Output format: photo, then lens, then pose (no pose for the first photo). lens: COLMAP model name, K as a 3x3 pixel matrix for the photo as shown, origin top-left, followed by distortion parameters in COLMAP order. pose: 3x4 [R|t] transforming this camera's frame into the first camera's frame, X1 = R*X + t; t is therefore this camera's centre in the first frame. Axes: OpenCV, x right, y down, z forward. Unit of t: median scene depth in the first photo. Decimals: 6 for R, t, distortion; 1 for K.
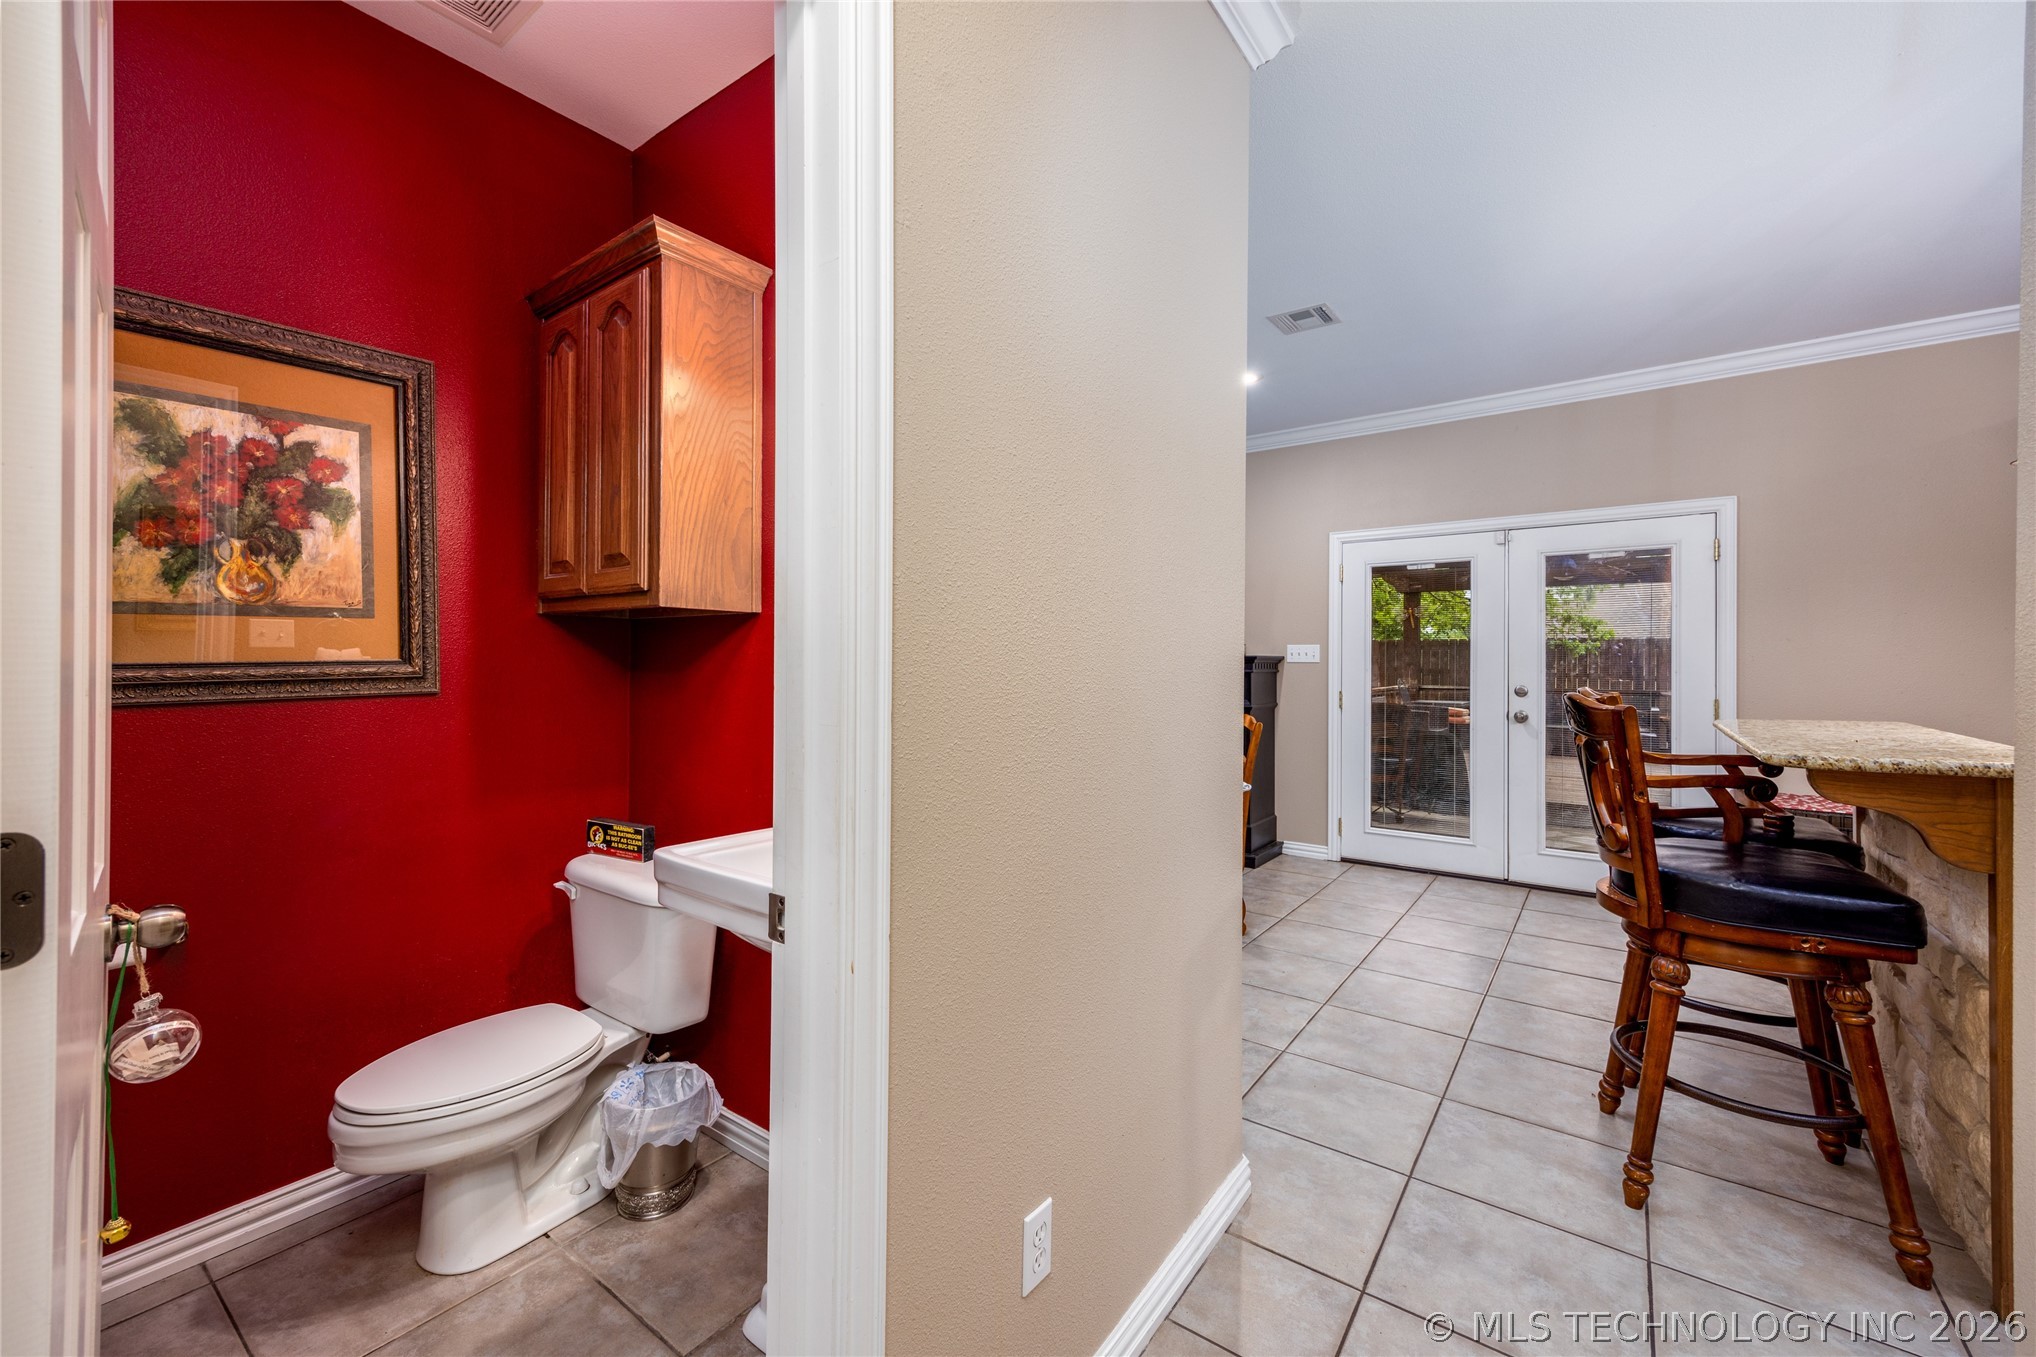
lens RADIAL K [[789.7, 0, 1056.4], [0, 789.7, 664.3], [0, 0, 1]] dist [-0.002011, -0.000536]
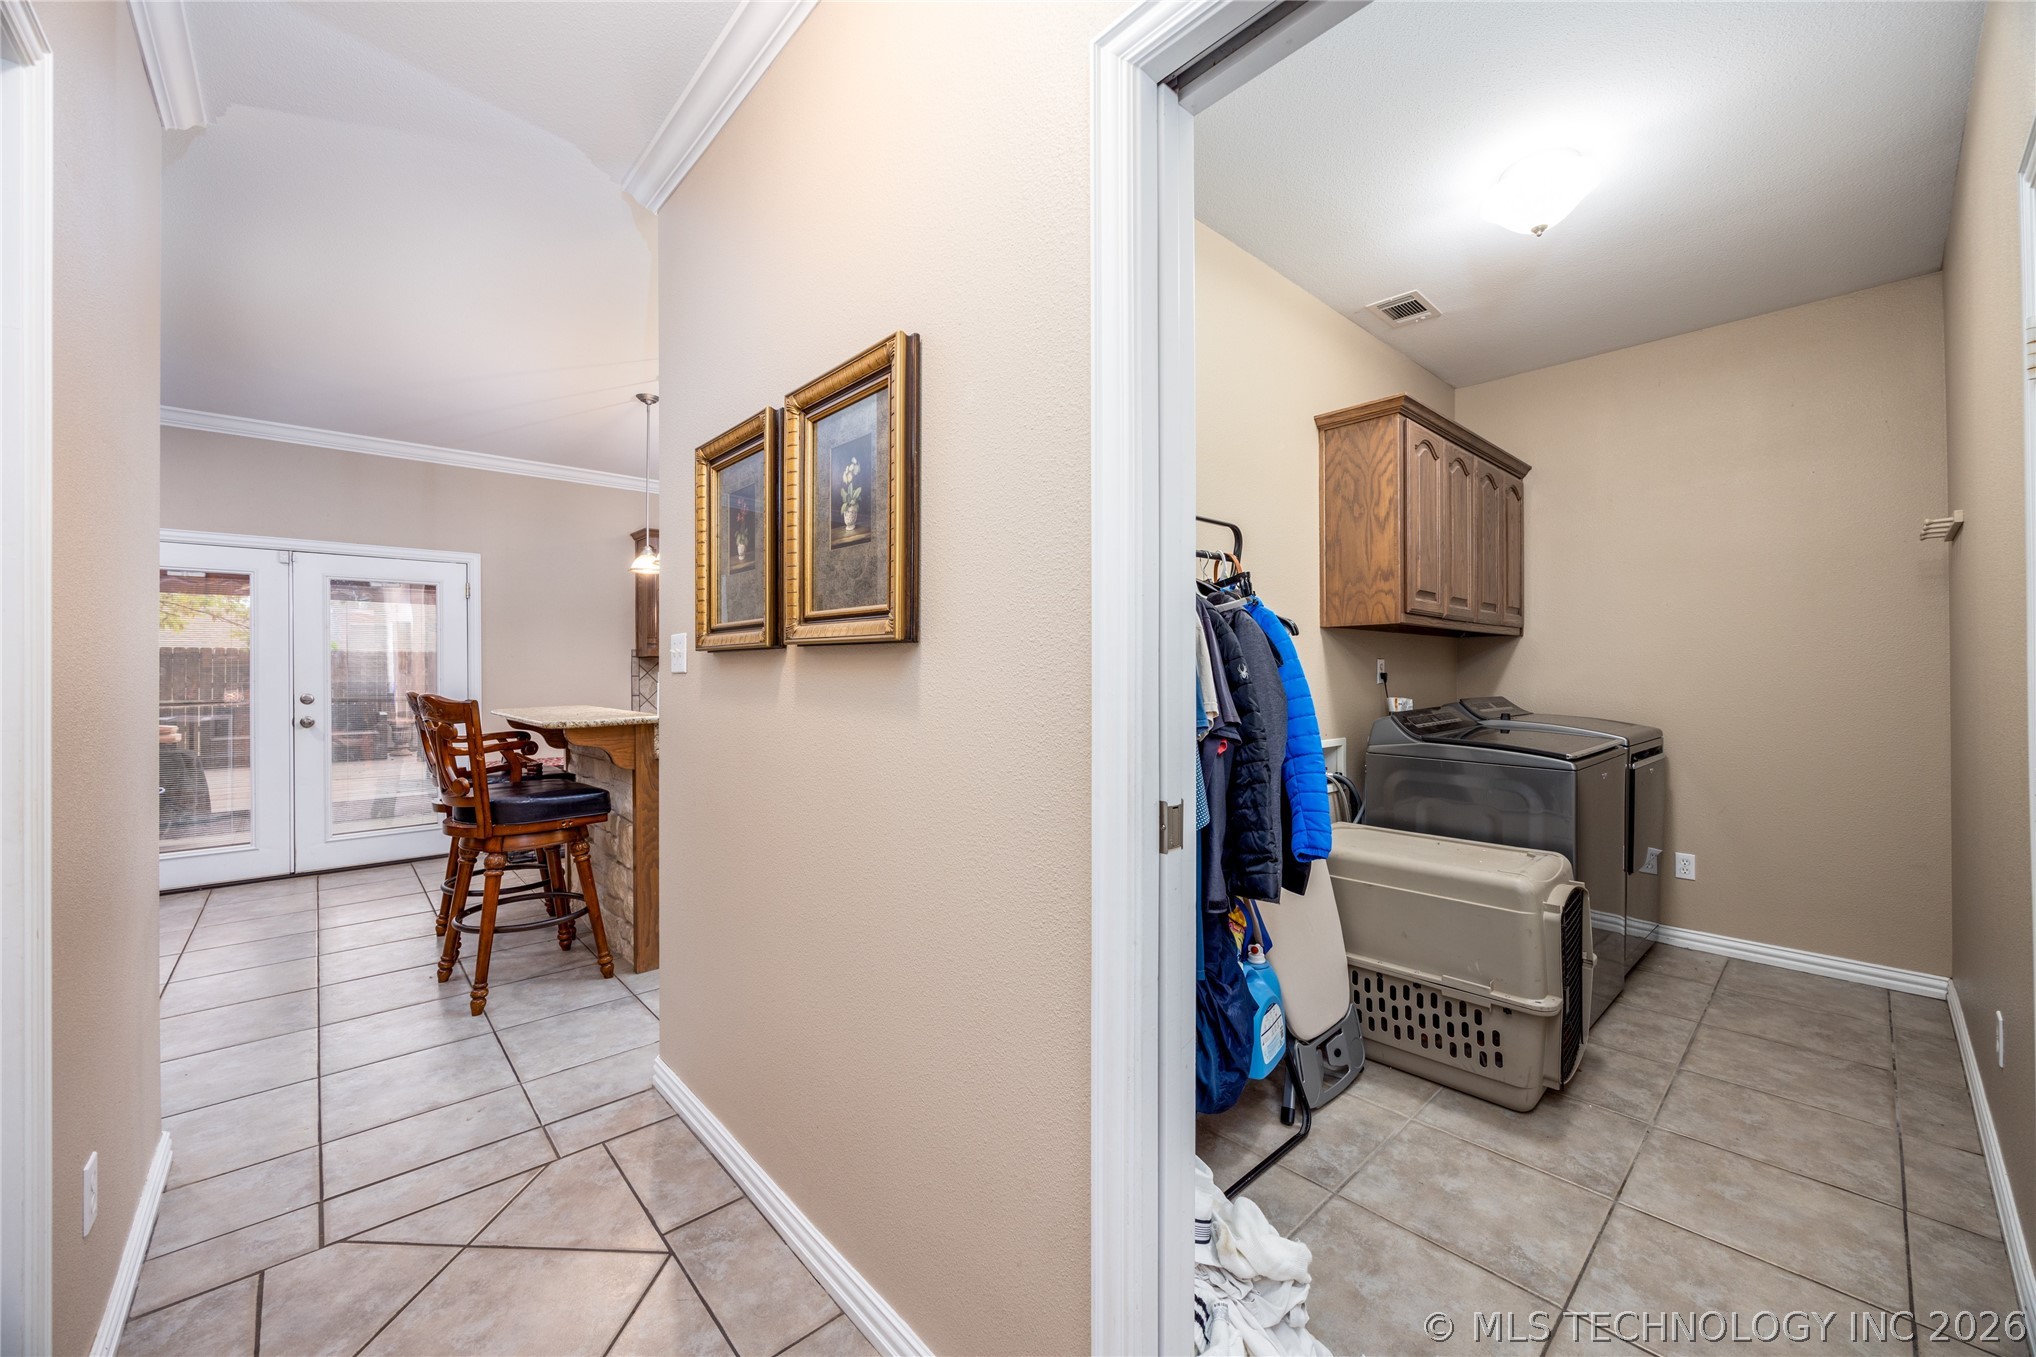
lens RADIAL K [[789.7, 0, 1001.8], [0, 789.7, 668.1], [0, 0, 1]] dist [-0.002011, -0.000536]
pose [[0.202327, 0.000810, 0.979318, -0.593034], [0.004706, 0.999987, -0.001800, -0.005910], [-0.979307, 0.004973, 0.202321, -0.353697]]
